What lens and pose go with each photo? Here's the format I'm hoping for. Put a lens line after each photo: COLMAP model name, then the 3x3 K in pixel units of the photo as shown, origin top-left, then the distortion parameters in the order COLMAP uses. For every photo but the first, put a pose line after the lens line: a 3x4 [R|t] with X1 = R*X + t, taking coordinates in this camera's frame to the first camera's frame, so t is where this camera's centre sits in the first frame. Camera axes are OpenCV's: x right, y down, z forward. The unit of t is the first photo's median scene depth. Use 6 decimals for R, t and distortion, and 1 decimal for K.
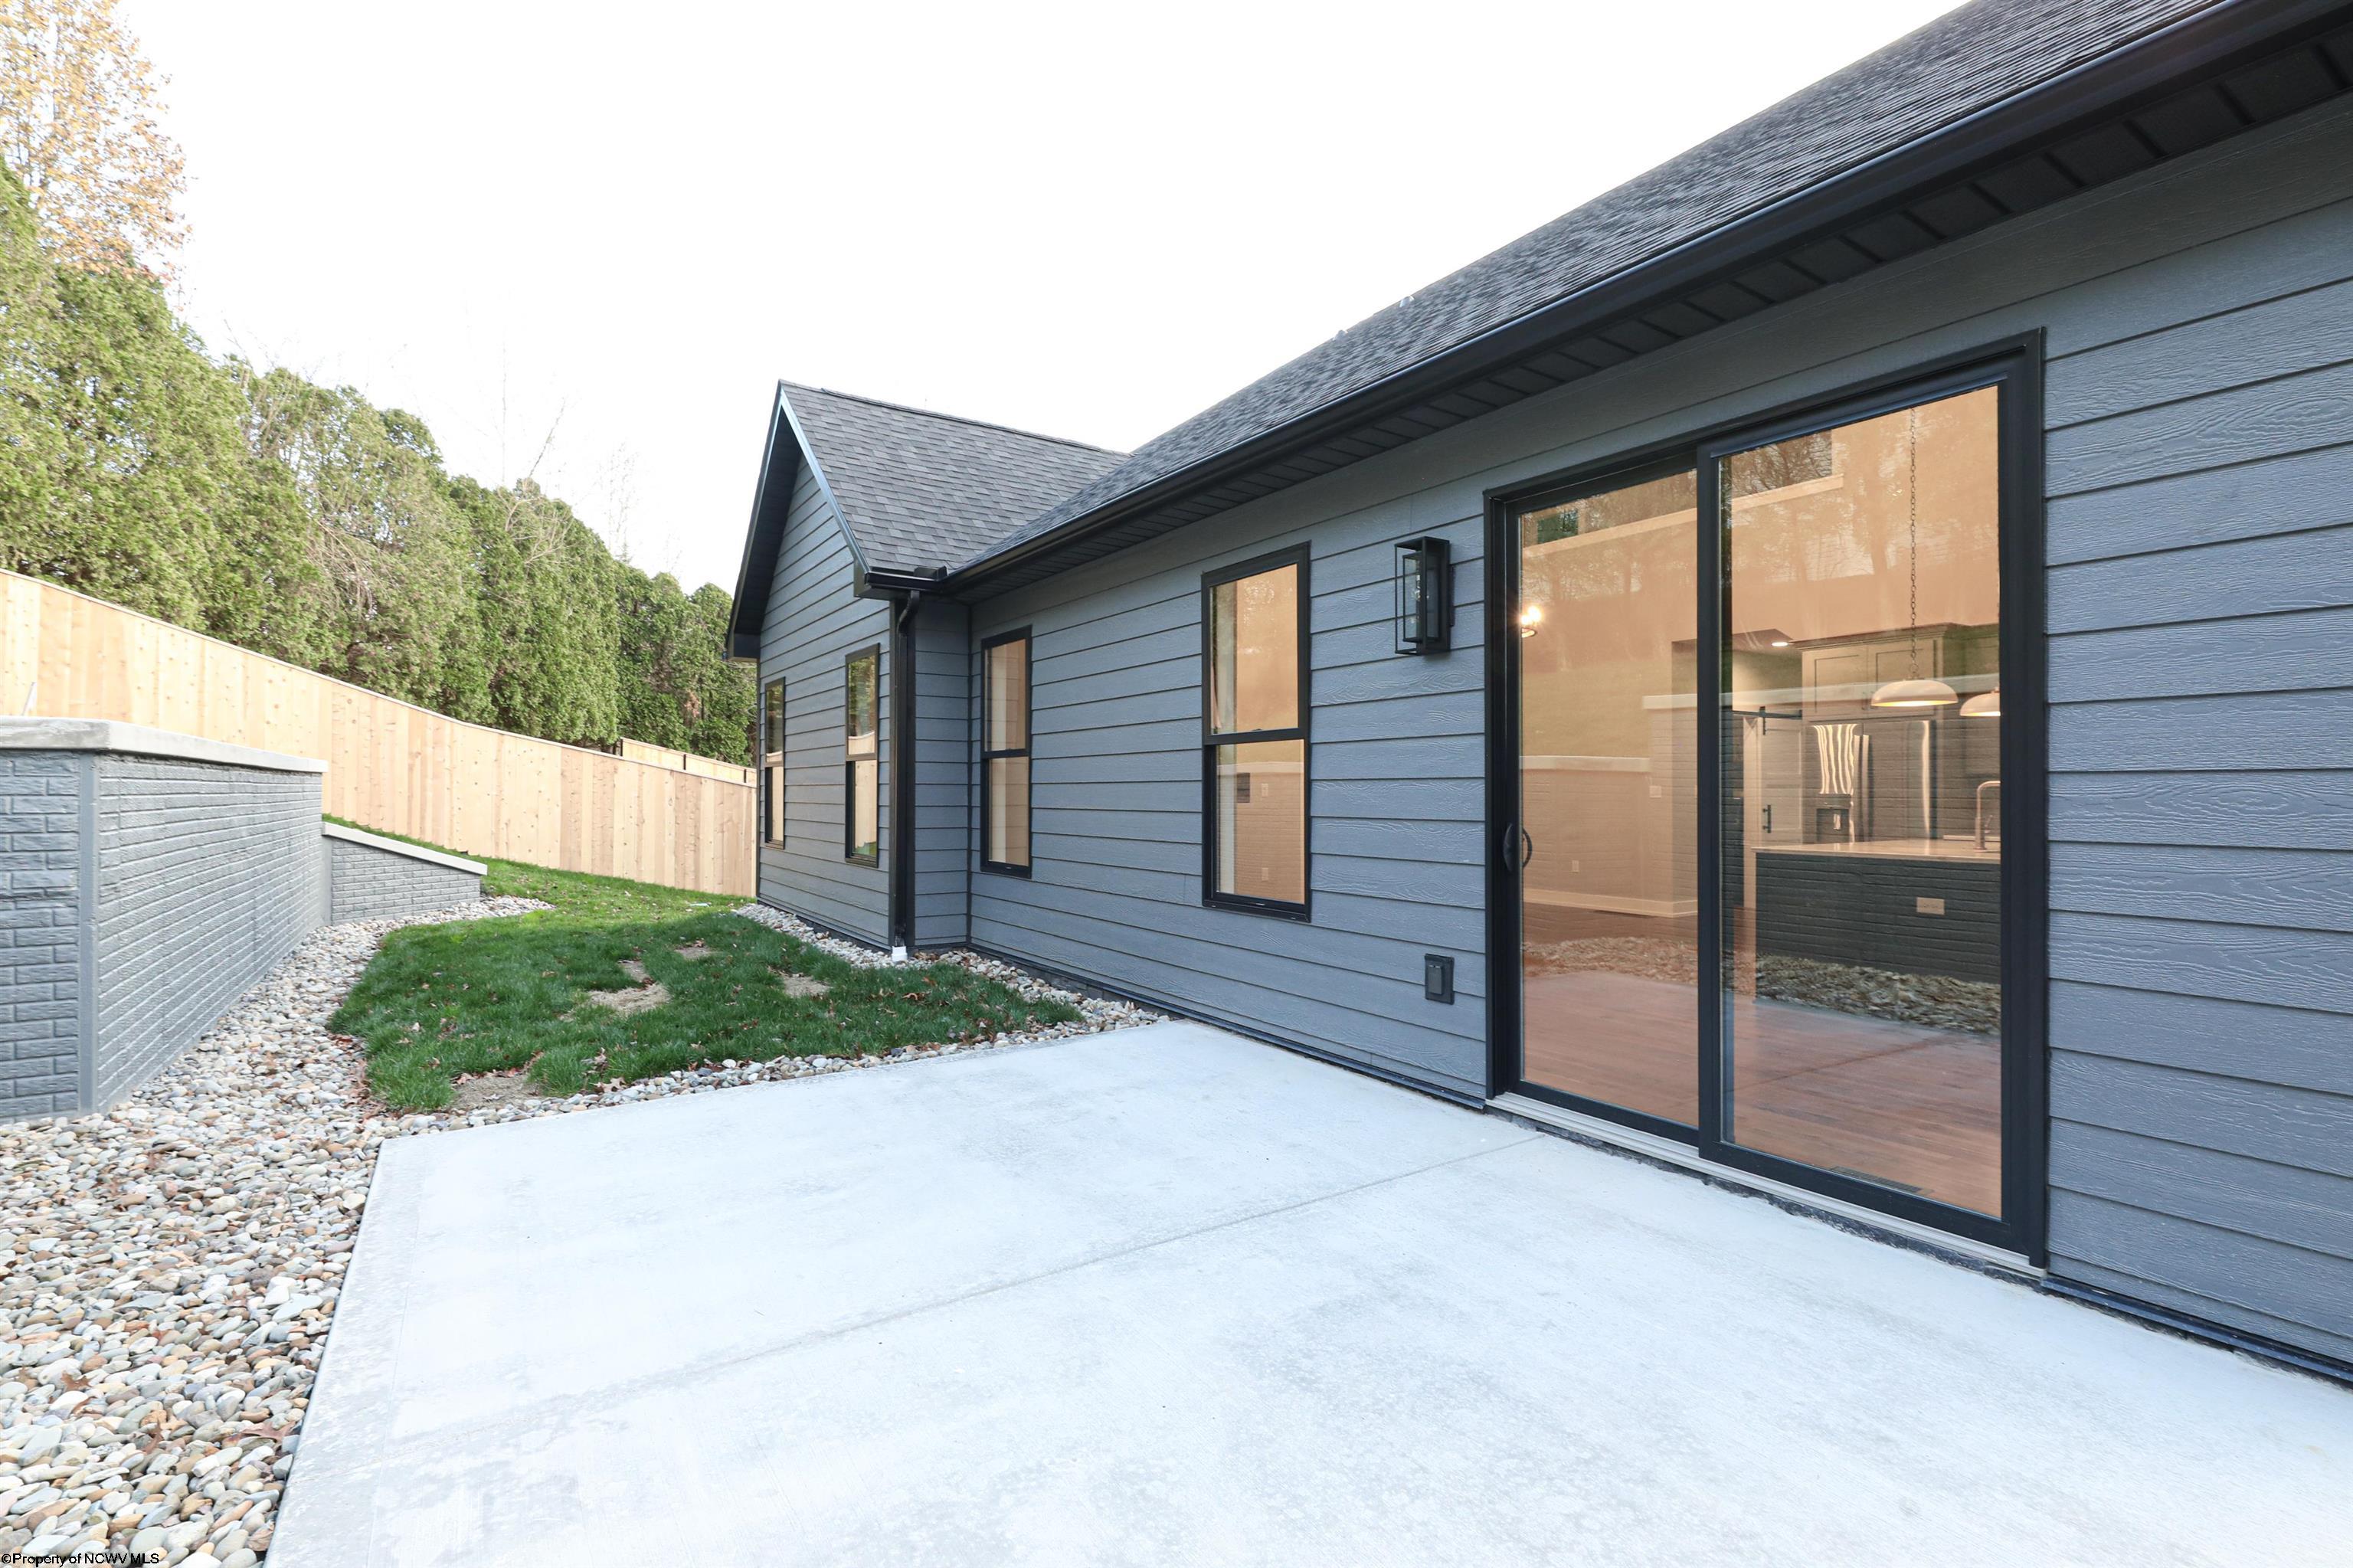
lens RADIAL K [[1084.0, 0, 1176.5], [0, 1084.0, 784.0], [0, 0, 1]] dist [-0.000027, 0.000145]
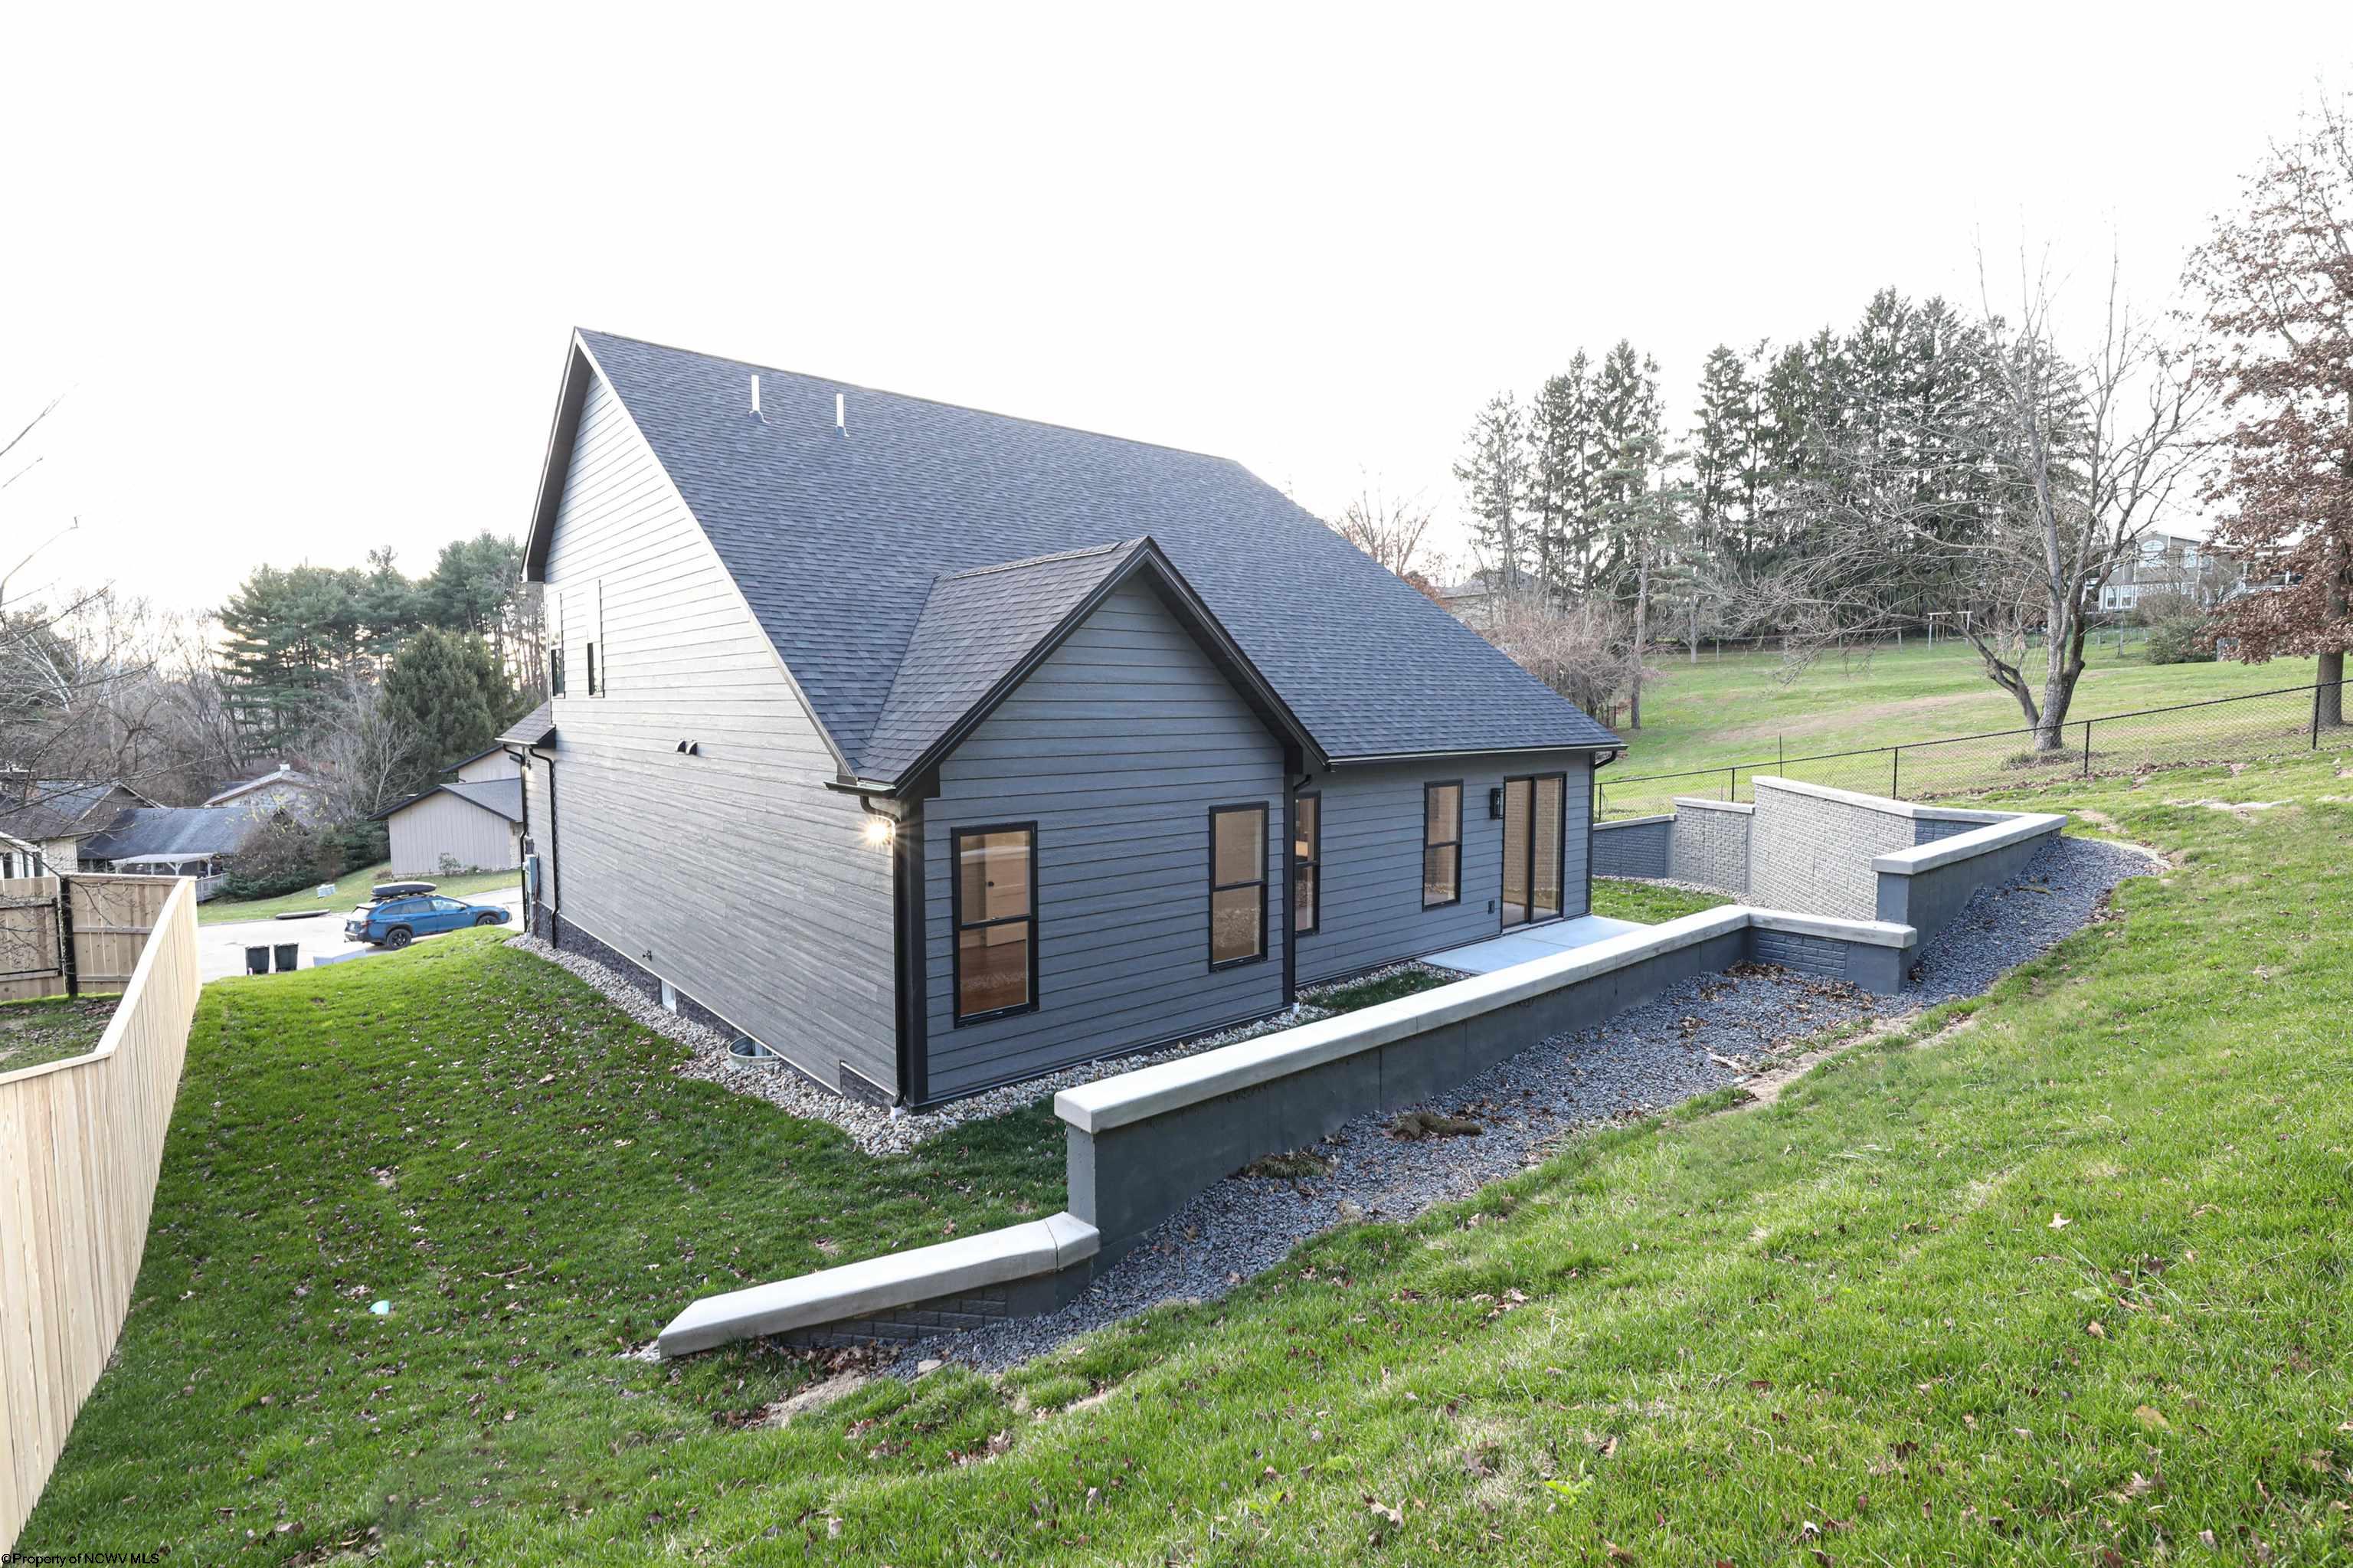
lens RADIAL K [[1084.0, 0, 1176.5], [0, 1084.0, 784.0], [0, 0, 1]] dist [-0.000027, 0.000145]
pose [[-0.112407, -0.075736, 0.990772, -1.671100], [-0.002727, 0.997111, 0.075911, -0.264837], [-0.993659, 0.005831, -0.112289, 1.298282]]
